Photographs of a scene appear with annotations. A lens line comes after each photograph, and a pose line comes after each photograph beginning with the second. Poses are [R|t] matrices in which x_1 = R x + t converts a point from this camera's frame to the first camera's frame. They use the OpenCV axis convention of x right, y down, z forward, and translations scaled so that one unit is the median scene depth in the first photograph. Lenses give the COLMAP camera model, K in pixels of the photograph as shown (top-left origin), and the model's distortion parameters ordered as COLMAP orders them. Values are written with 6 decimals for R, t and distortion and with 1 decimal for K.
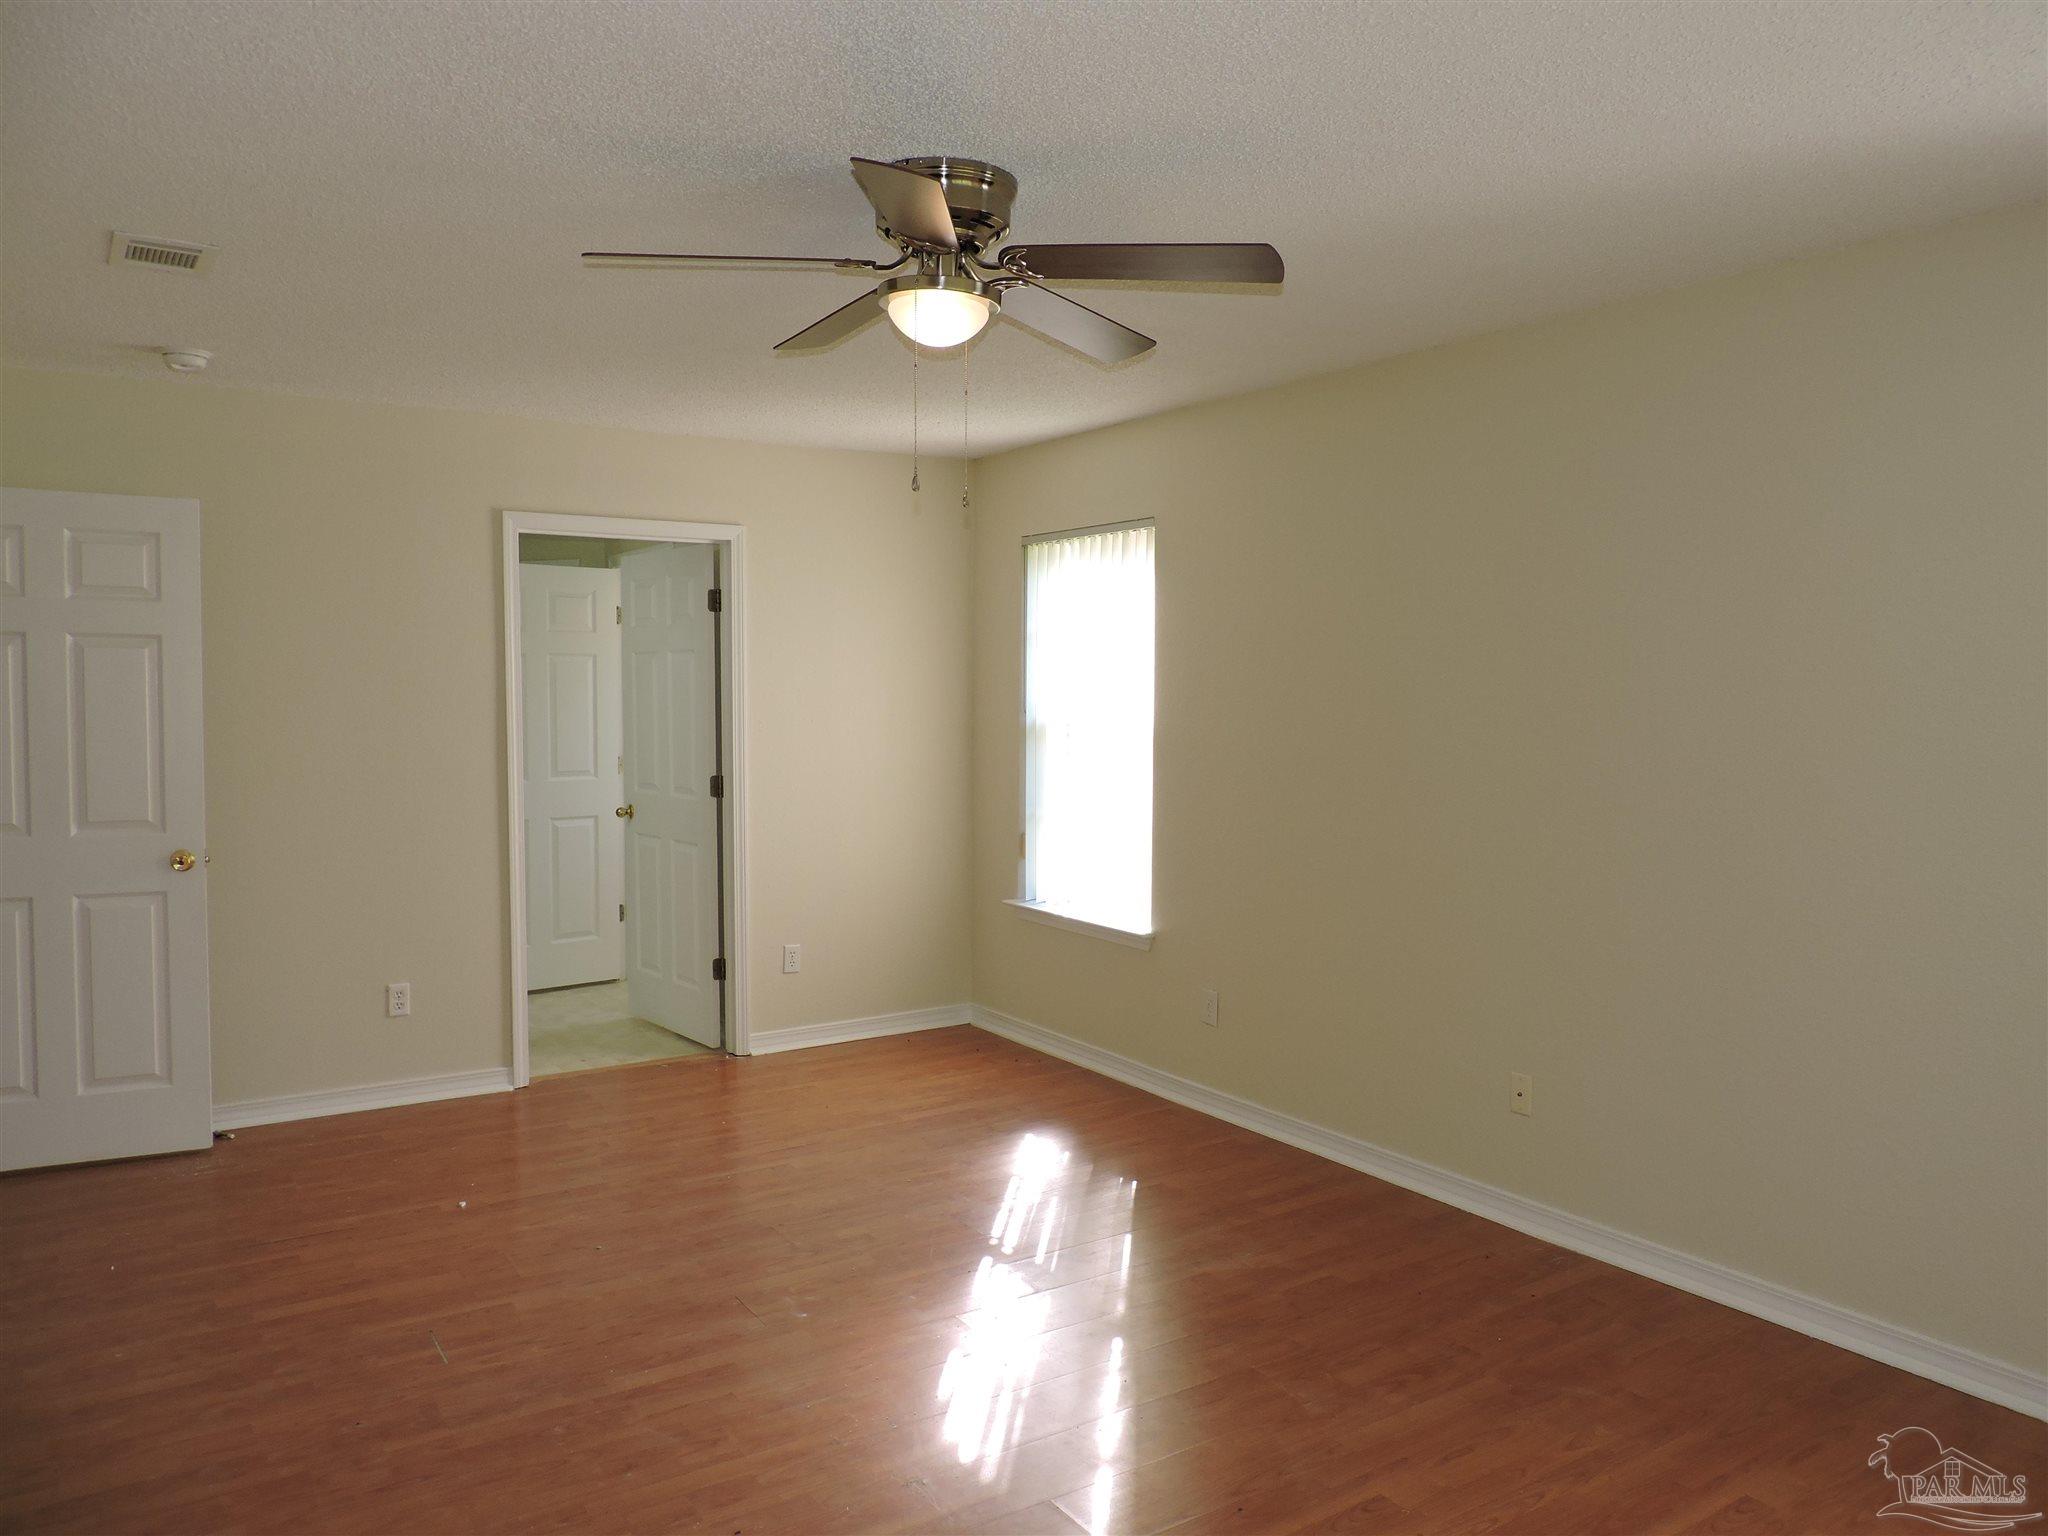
lens RADIAL K [[1455.1, 0, 1040.6], [0, 1455.1, 761.2], [0, 0, 1]] dist [-0.031013, 0.007584]
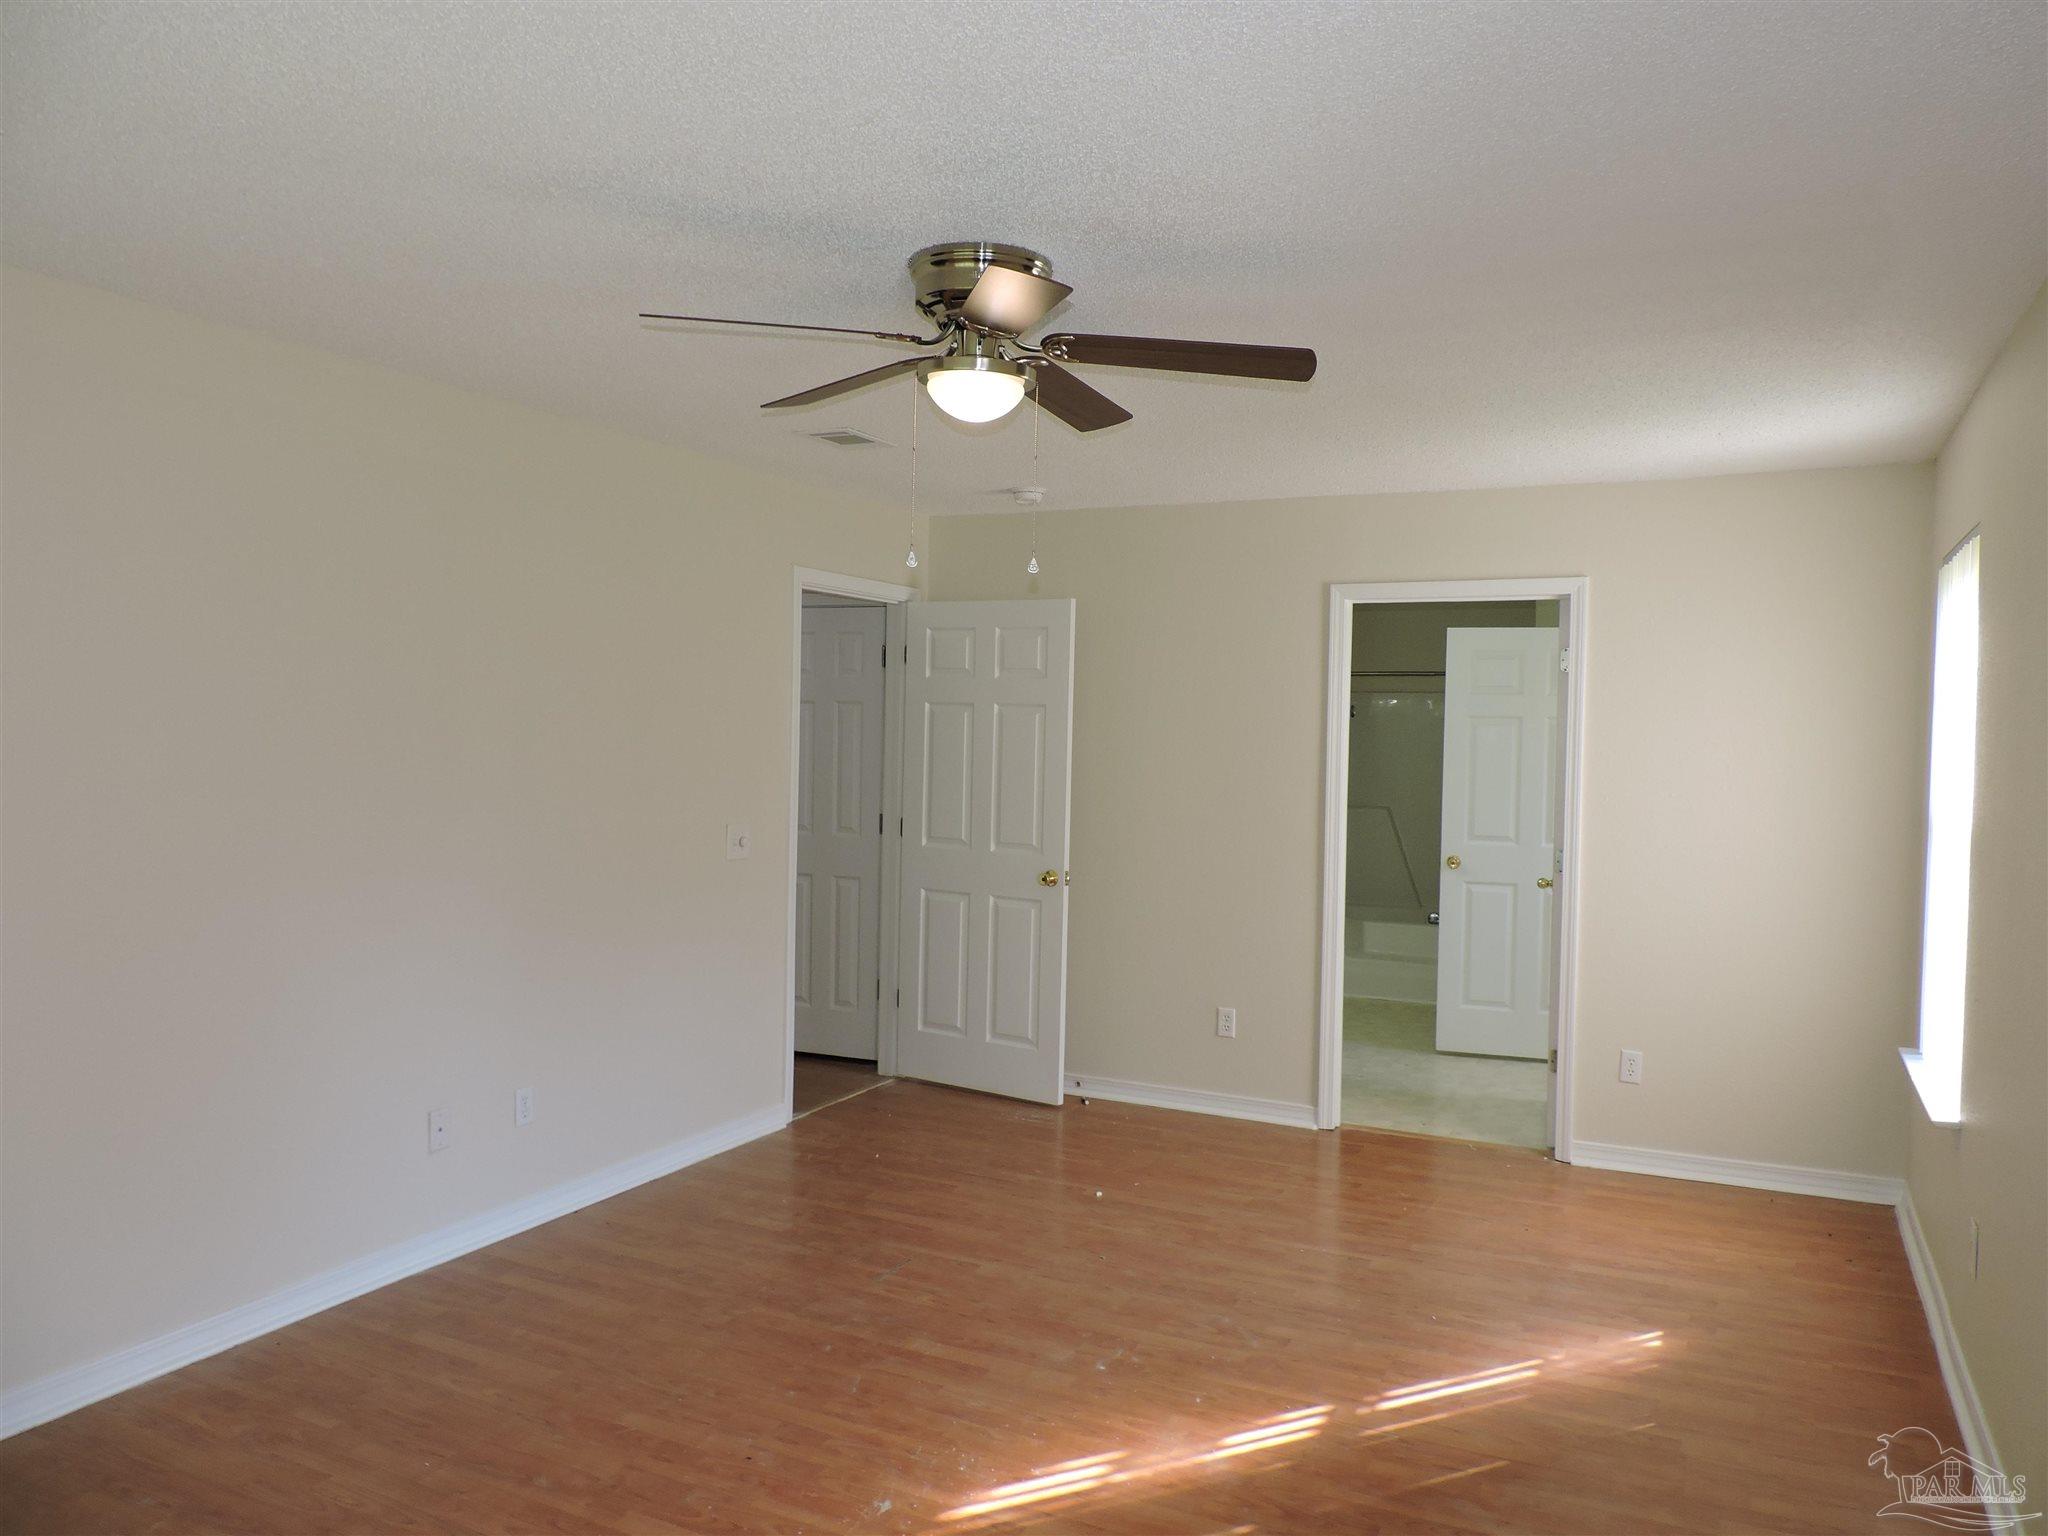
lens RADIAL K [[1455.1, 0, 1040.6], [0, 1455.1, 761.2], [0, 0, 1]] dist [-0.031013, 0.007584]
pose [[0.494803, 0.022625, -0.868711, 0.507765], [-0.060303, 0.998145, -0.008352, -0.023126], [0.866910, 0.056518, 0.495250, 0.320667]]
